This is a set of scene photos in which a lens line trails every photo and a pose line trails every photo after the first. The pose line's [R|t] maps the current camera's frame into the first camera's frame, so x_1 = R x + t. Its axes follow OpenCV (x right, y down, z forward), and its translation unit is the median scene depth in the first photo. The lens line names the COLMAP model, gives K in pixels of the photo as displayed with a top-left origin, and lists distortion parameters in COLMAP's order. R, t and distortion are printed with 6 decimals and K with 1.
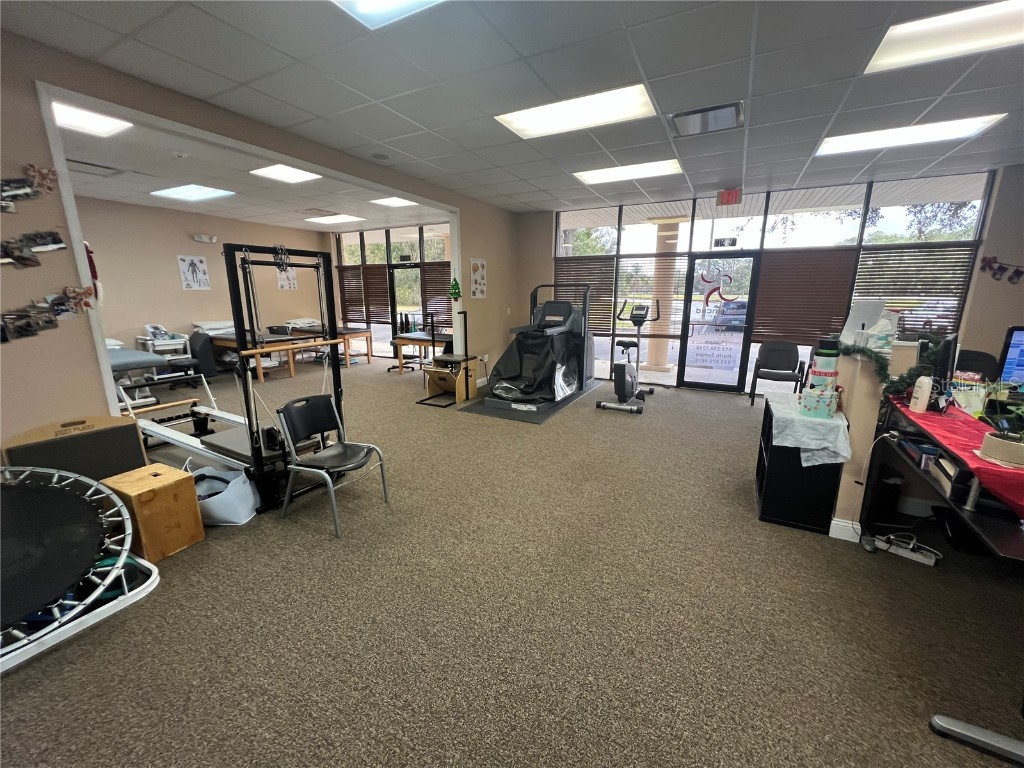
lens RADIAL K [[409.3, 0, 508.3], [0, 409.3, 385.3], [0, 0, 1]] dist [0.000520, -0.000092]
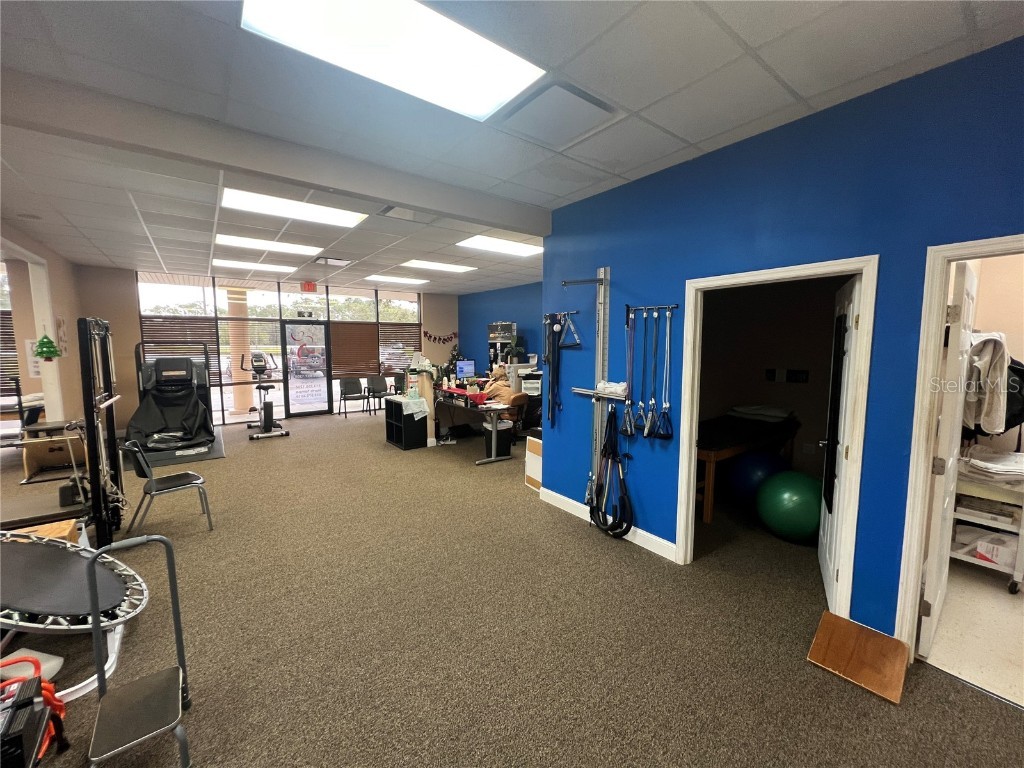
lens RADIAL K [[409.3, 0, 513.1], [0, 409.3, 384.8], [0, 0, 1]] dist [0.000520, -0.000092]
pose [[0.416329, -0.093714, 0.904371, -1.193716], [0.201977, 0.979353, 0.008504, 0.087088], [-0.886496, 0.179122, 0.426662, -0.570768]]
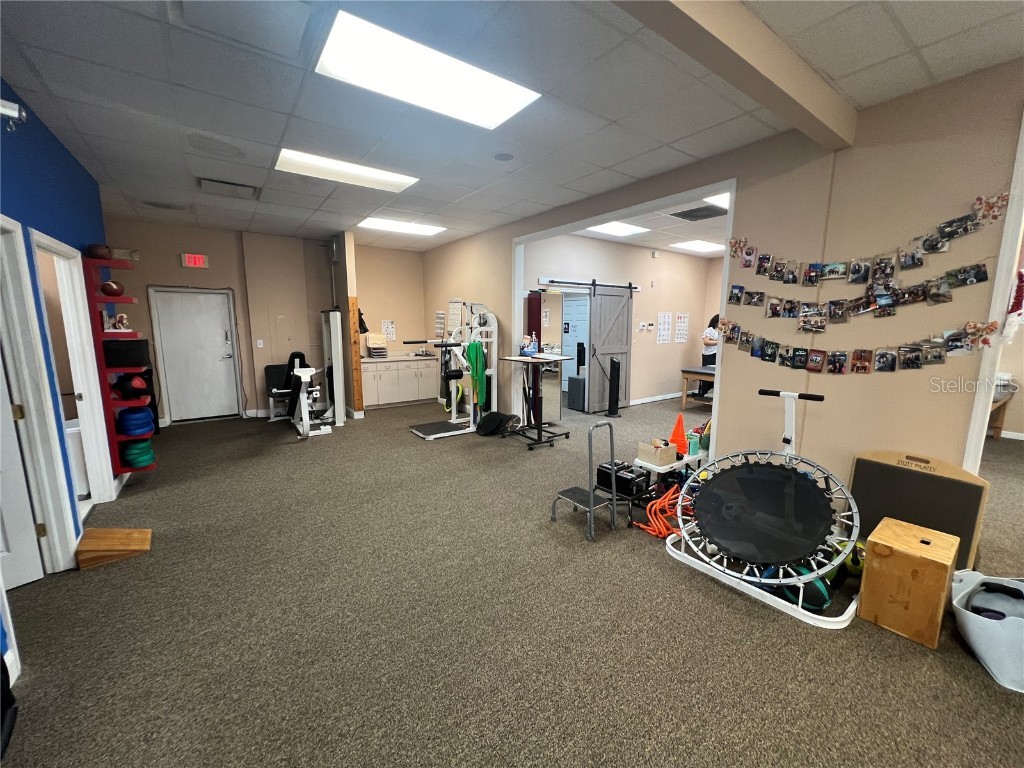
lens RADIAL K [[409.3, 0, 506.8], [0, 409.3, 383.6], [0, 0, 1]] dist [0.000520, -0.000092]
pose [[-0.435723, 0.133186, -0.890172, 0.209754], [-0.200825, 0.949675, 0.240389, -0.113871], [0.877391, 0.283512, -0.387048, 0.451931]]
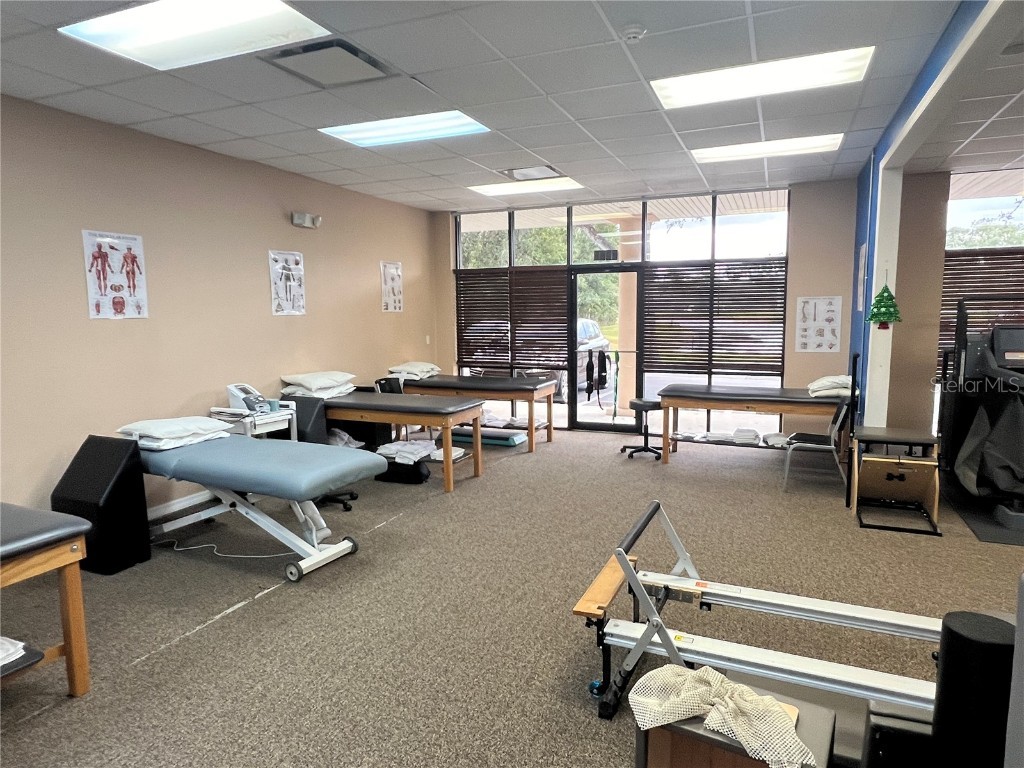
lens RADIAL K [[630.8, 0, 511.2], [0, 630.8, 388.7], [0, 0, 1]] dist [-0.009899, -0.000417]
pose [[0.996070, -0.024480, 0.085118, -1.602491], [0.032946, 0.994490, -0.099521, -0.143364], [-0.082213, 0.101935, 0.991388, 0.540753]]
